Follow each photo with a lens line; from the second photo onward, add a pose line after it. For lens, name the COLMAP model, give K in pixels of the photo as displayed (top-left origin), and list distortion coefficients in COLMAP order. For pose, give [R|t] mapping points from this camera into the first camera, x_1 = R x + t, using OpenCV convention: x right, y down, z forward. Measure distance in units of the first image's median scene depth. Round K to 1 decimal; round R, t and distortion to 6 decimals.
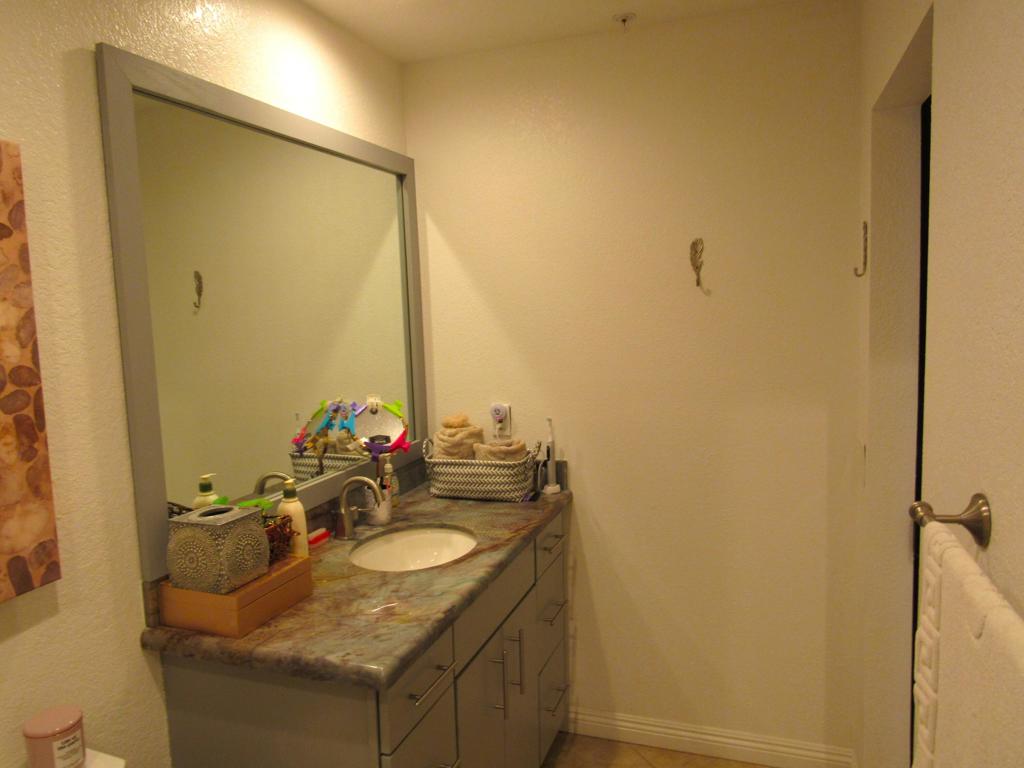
lens RADIAL K [[729.0, 0, 507.2], [0, 729.0, 378.6], [0, 0, 1]] dist [-0.031672, 0.022790]
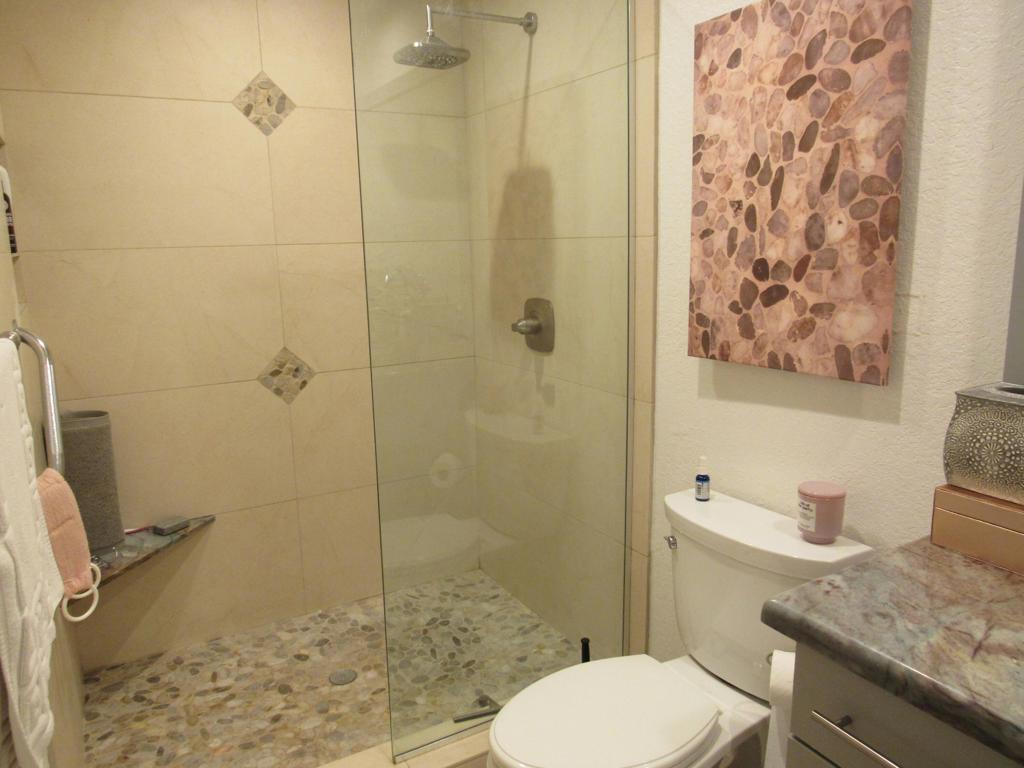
lens RADIAL K [[731.1, 0, 509.8], [0, 731.1, 392.6], [0, 0, 1]] dist [-0.021096, -0.003394]
pose [[-0.648816, 0.195841, -0.735312, 0.542349], [-0.030124, 0.958946, 0.281983, 0.003987], [0.760349, 0.205106, -0.616280, 1.314716]]
